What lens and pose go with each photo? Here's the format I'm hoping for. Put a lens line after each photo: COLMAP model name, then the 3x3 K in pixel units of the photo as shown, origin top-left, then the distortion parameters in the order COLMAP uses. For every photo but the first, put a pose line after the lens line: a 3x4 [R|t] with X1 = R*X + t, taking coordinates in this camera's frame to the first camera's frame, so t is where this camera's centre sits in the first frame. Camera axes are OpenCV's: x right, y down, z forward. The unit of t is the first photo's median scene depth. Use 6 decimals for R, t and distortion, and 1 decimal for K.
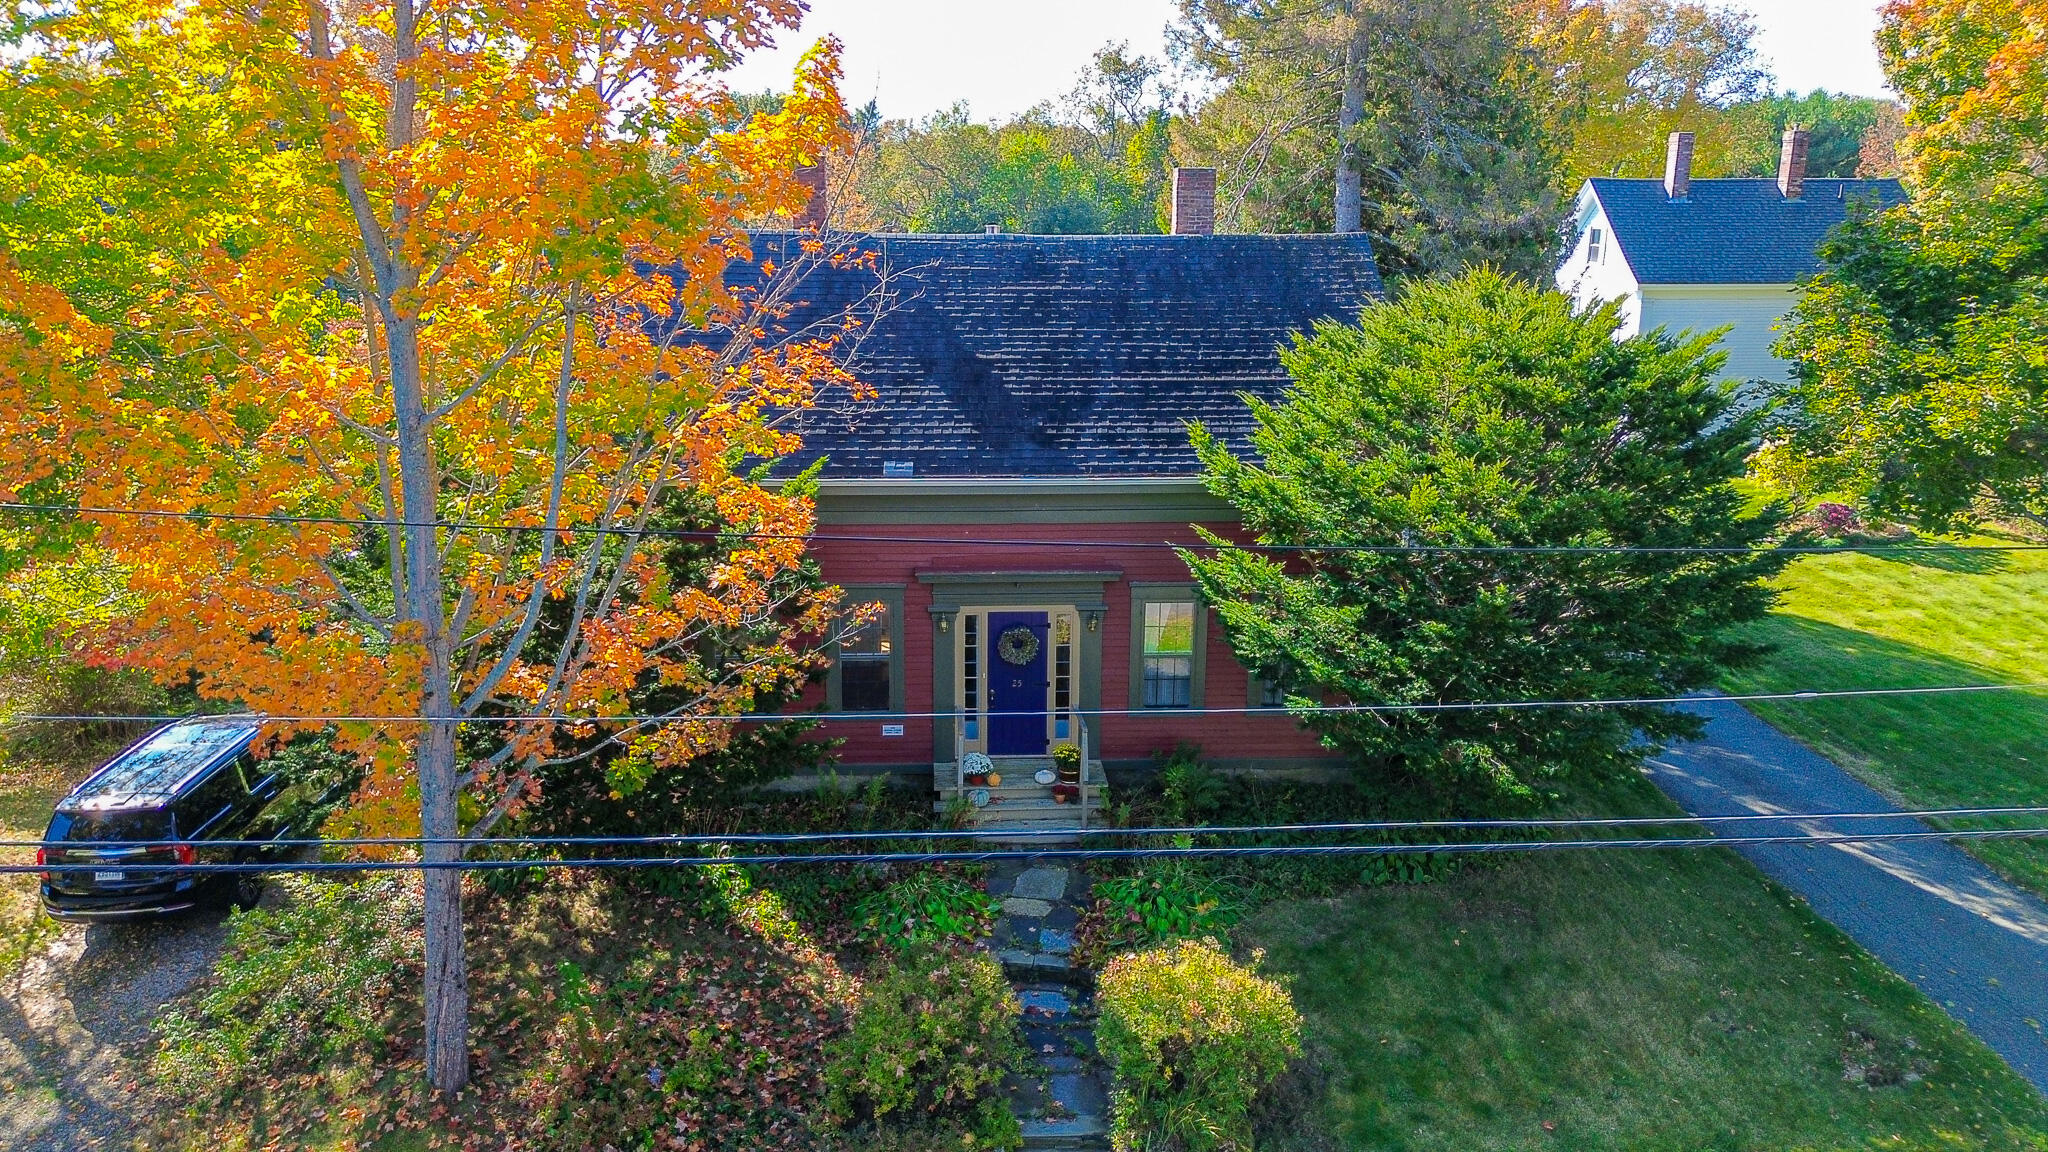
lens RADIAL K [[1446.3, 0, 1024.6], [0, 1446.3, 568.0], [0, 0, 1]] dist [0.080890, -0.075668]
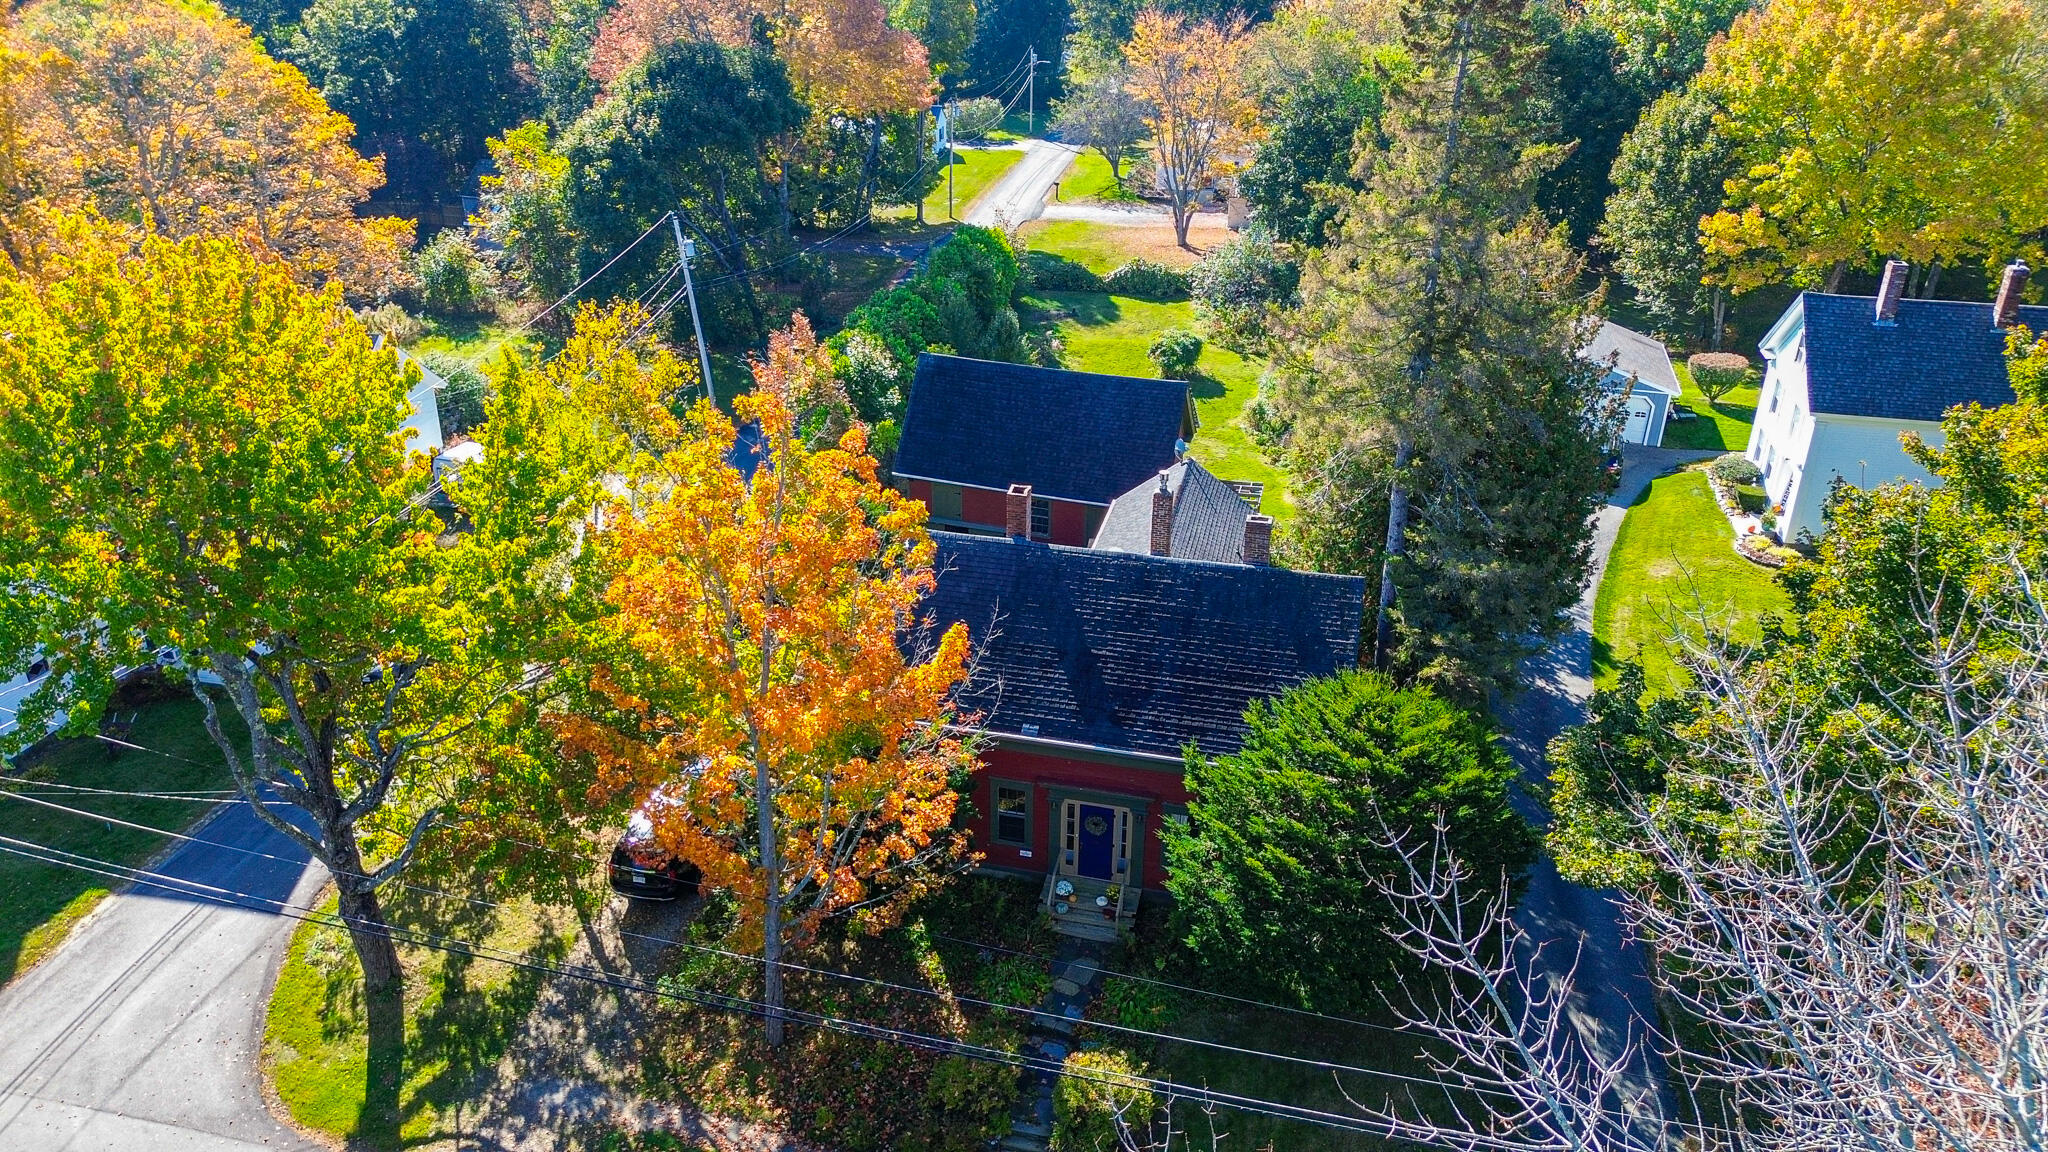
lens RADIAL K [[1446.3, 0, 1024.6], [0, 1446.3, 568.0], [0, 0, 1]] dist [0.080890, -0.075668]
pose [[0.956233, 0.128601, -0.262830, 0.343448], [-0.071154, 0.973476, 0.217443, -0.640533], [0.283822, -0.189224, 0.940021, -0.622739]]
